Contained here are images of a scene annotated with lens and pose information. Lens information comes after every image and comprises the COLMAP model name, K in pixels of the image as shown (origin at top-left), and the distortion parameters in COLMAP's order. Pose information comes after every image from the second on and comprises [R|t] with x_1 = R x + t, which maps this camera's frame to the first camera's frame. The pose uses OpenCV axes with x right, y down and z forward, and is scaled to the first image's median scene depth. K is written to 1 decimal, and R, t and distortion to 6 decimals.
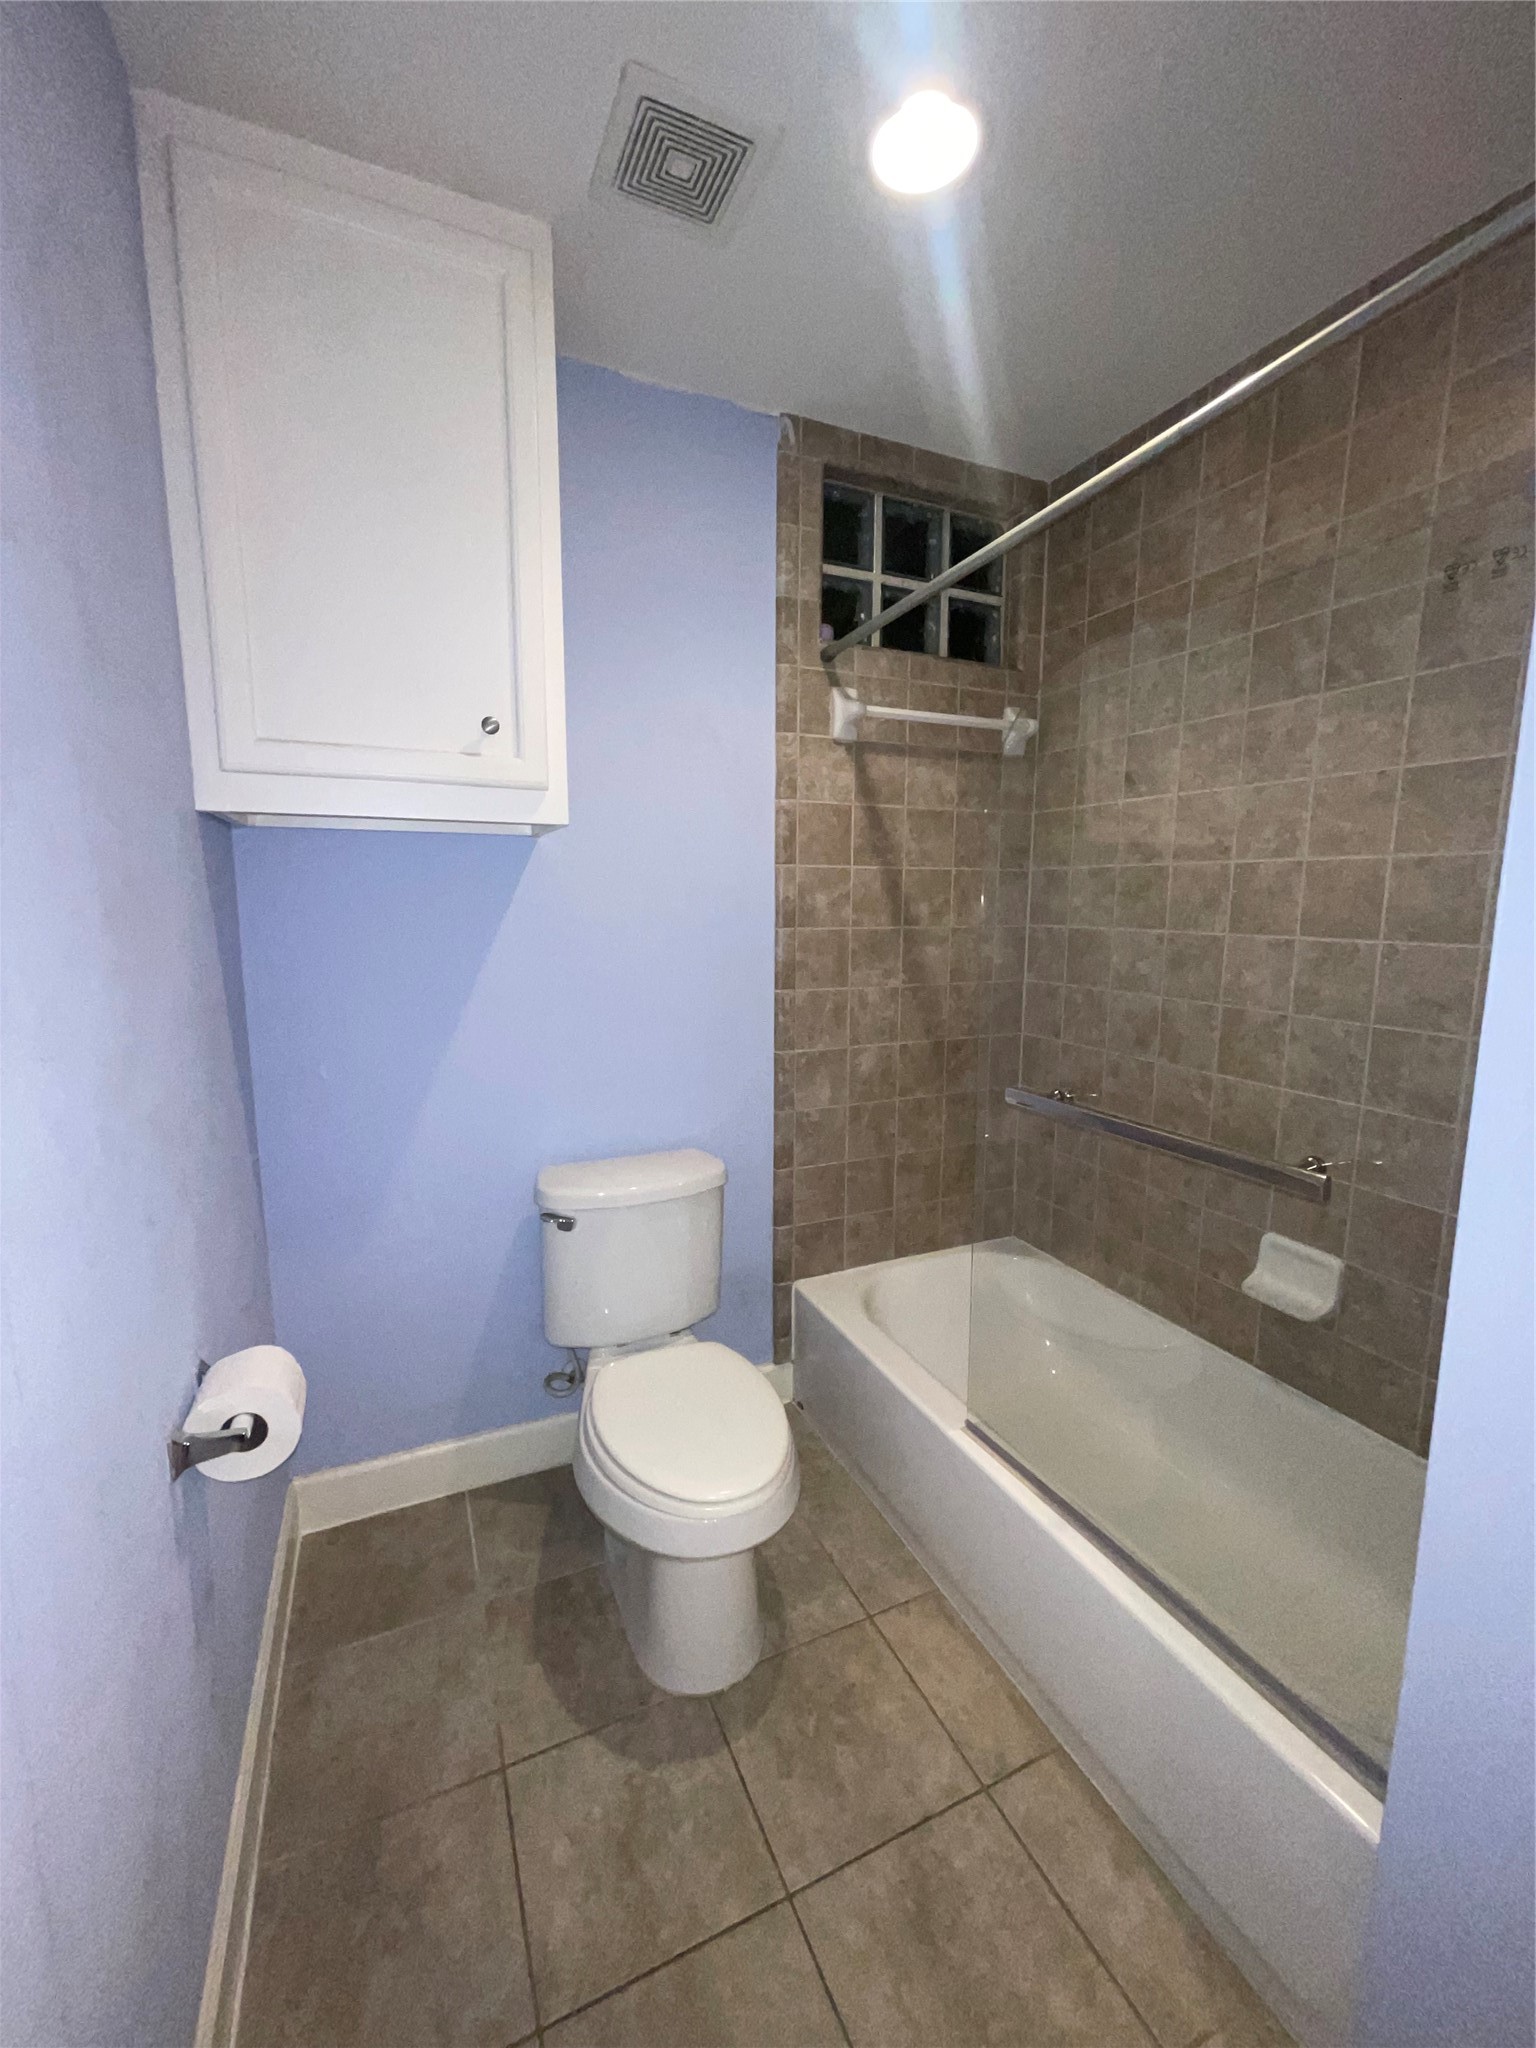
lens RADIAL K [[824.5, 0, 757.3], [0, 824.5, 1014.8], [0, 0, 1]] dist [-0.009651, 0.003660]
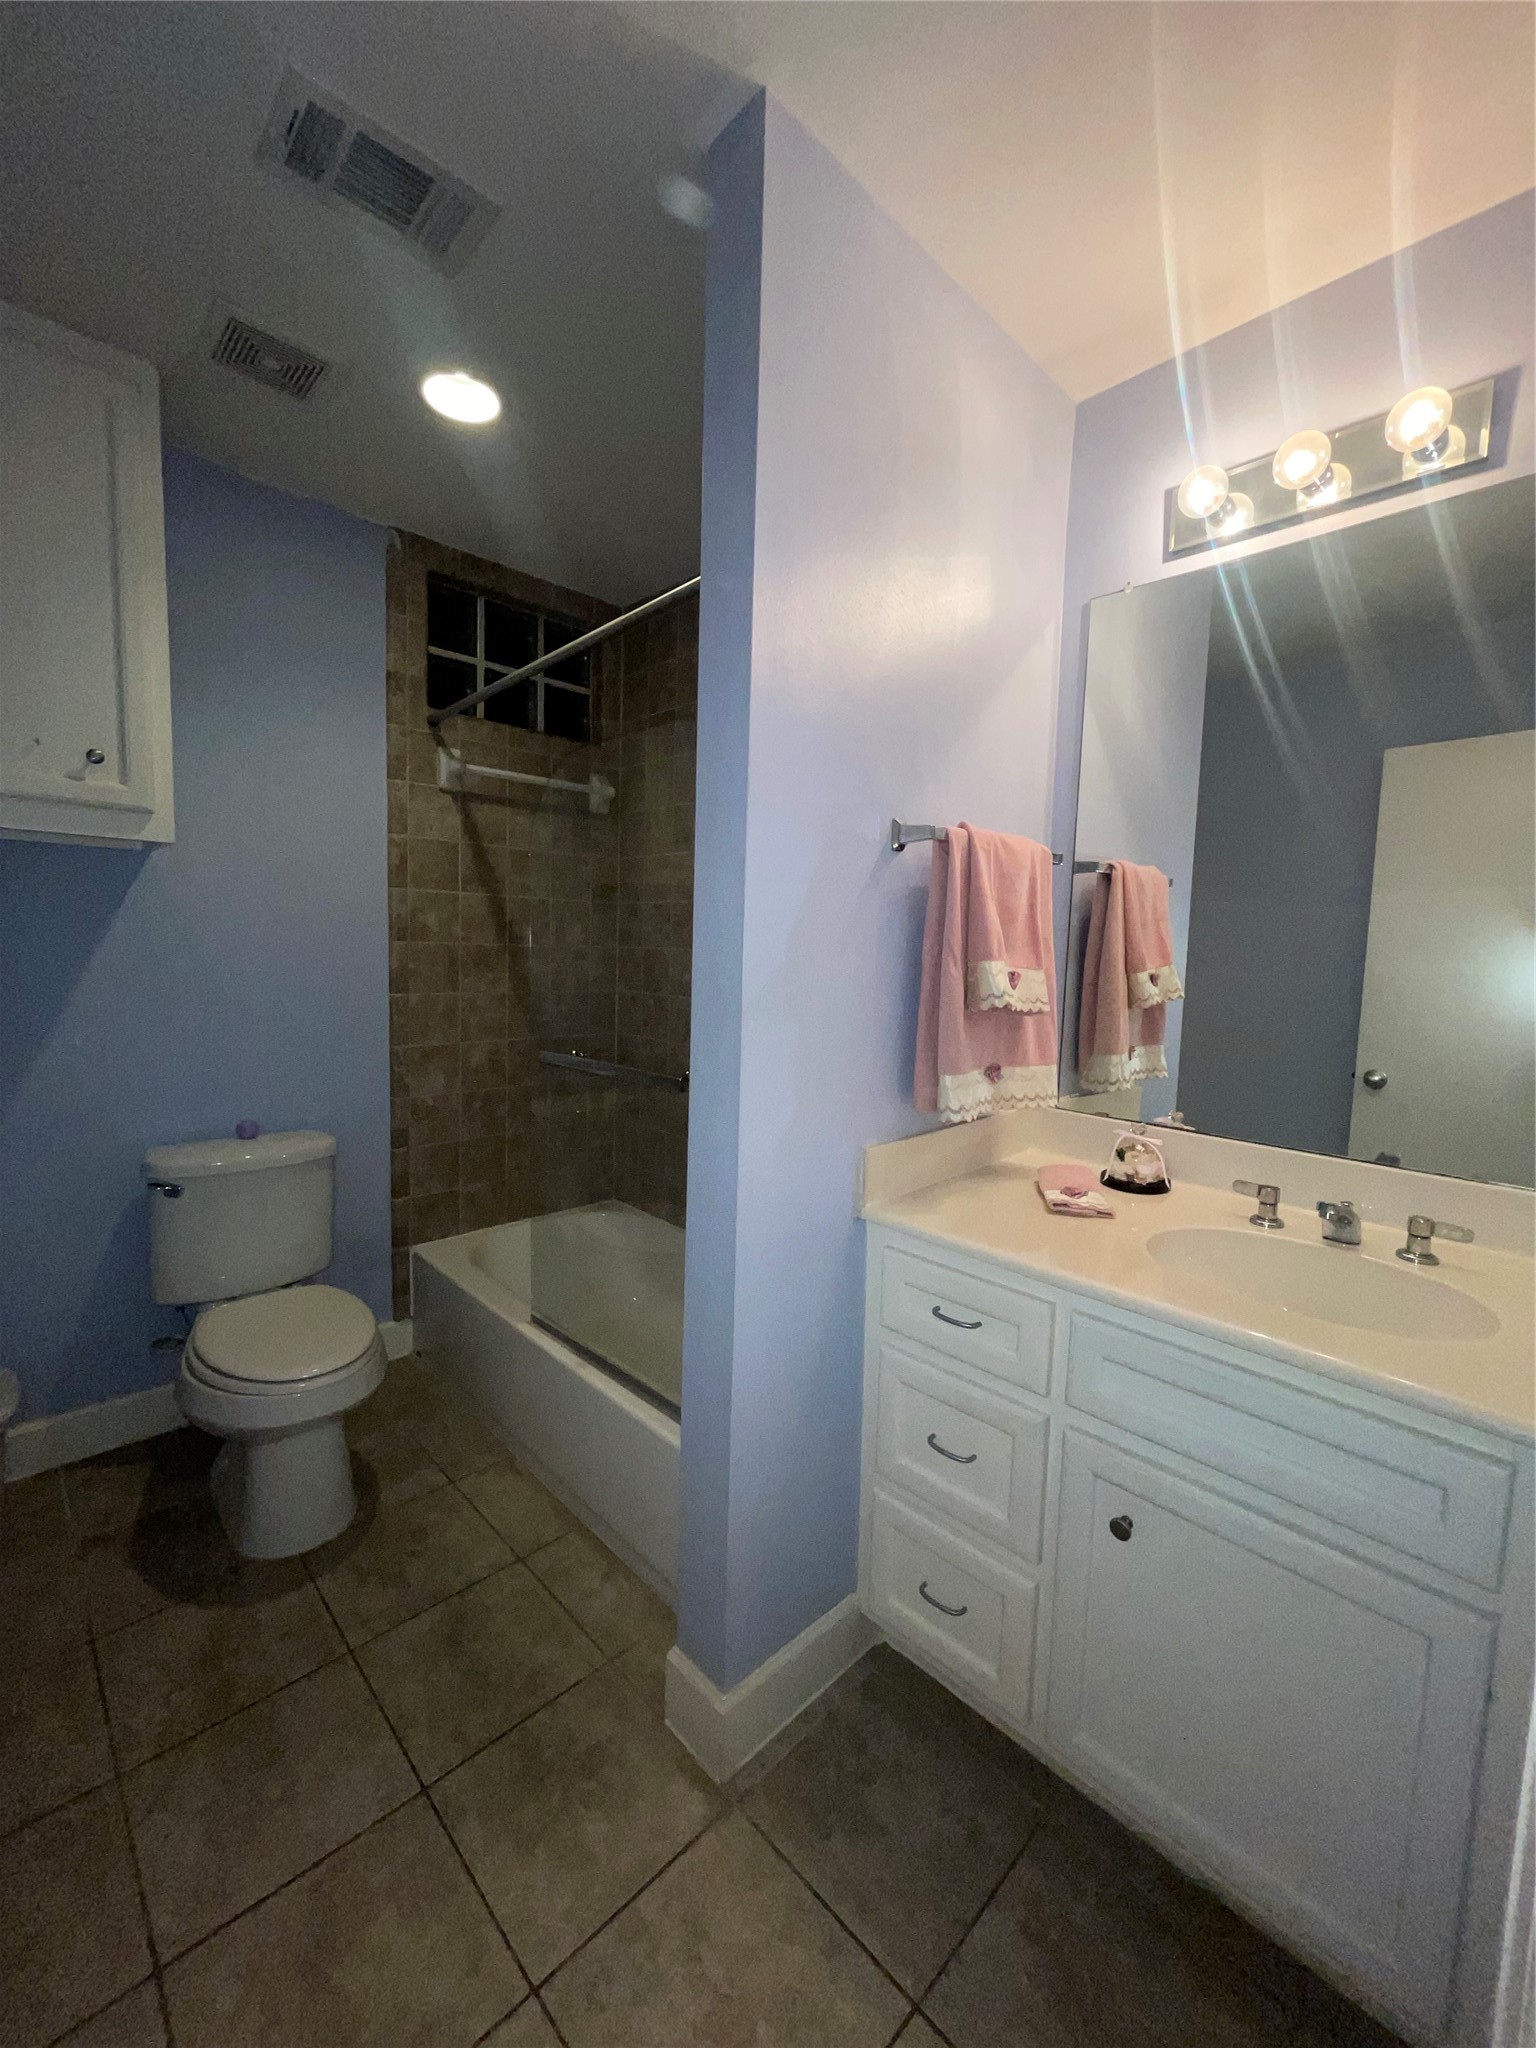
lens RADIAL K [[824.5, 0, 757.3], [0, 824.5, 1014.8], [0, 0, 1]] dist [-0.009651, 0.003660]
pose [[0.940359, -0.004703, 0.340150, 0.116078], [0.021829, 0.998678, -0.046541, 0.067266], [-0.339481, 0.051191, 0.939219, -0.286095]]
